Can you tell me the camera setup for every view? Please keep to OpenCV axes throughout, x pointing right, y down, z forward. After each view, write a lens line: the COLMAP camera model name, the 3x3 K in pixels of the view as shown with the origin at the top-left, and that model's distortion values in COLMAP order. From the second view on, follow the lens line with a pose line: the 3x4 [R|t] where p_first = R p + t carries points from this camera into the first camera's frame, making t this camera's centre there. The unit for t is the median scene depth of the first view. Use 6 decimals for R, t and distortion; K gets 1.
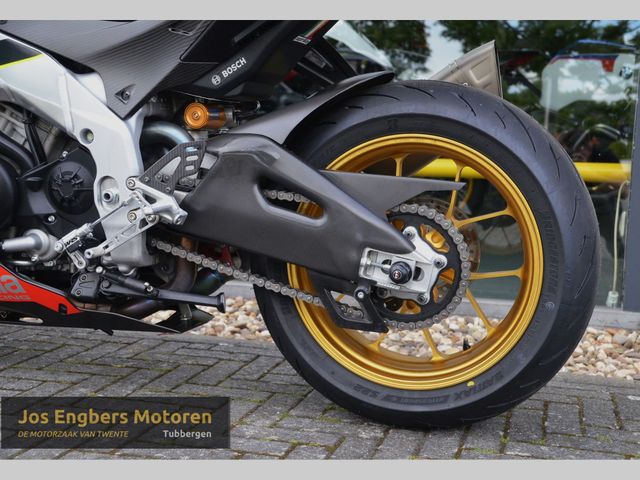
lens RADIAL K [[851.1, 0, 351.5], [0, 851.1, 236.8], [0, 0, 1]] dist [0.000222, 0.458080]
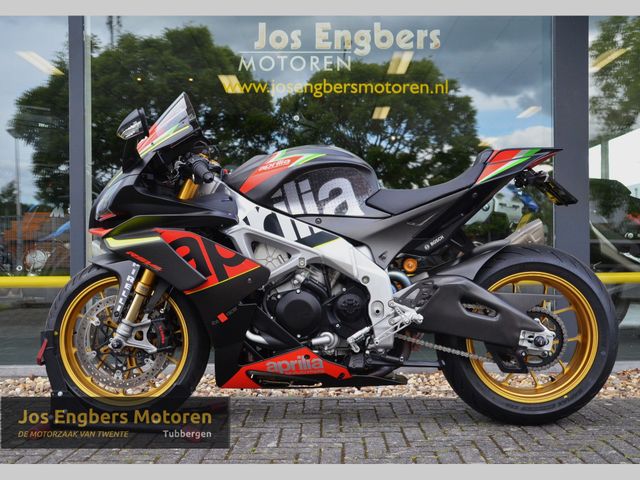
lens RADIAL K [[782.5, 0, 320.0], [0, 782.5, 240.0], [0, 0, 1]] dist [-0.009581, 0.005762]
pose [[0.969834, -0.032281, 0.241621, -0.813416], [0.060745, 0.991929, -0.111299, -0.019673], [-0.236078, 0.122618, 0.963967, -0.631578]]
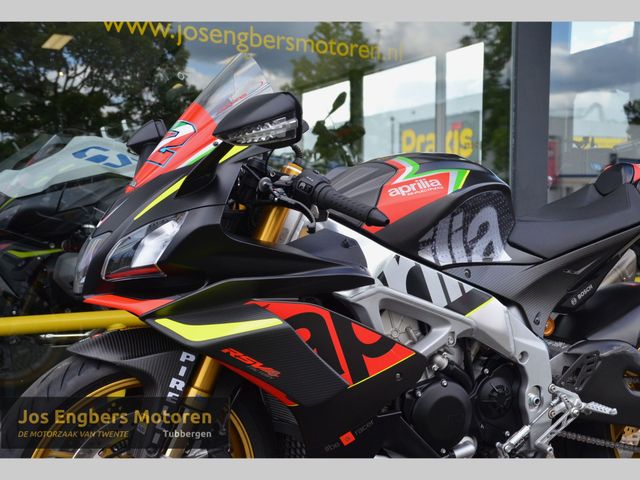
lens RADIAL K [[864.4, 0, 331.6], [0, 864.4, 243.6], [0, 0, 1]] dist [0.022611, 0.593550]
pose [[0.751395, -0.064263, 0.656716, -1.360378], [0.093673, 0.995555, -0.009757, -0.299261], [-0.653170, 0.068848, 0.754075, 0.197691]]
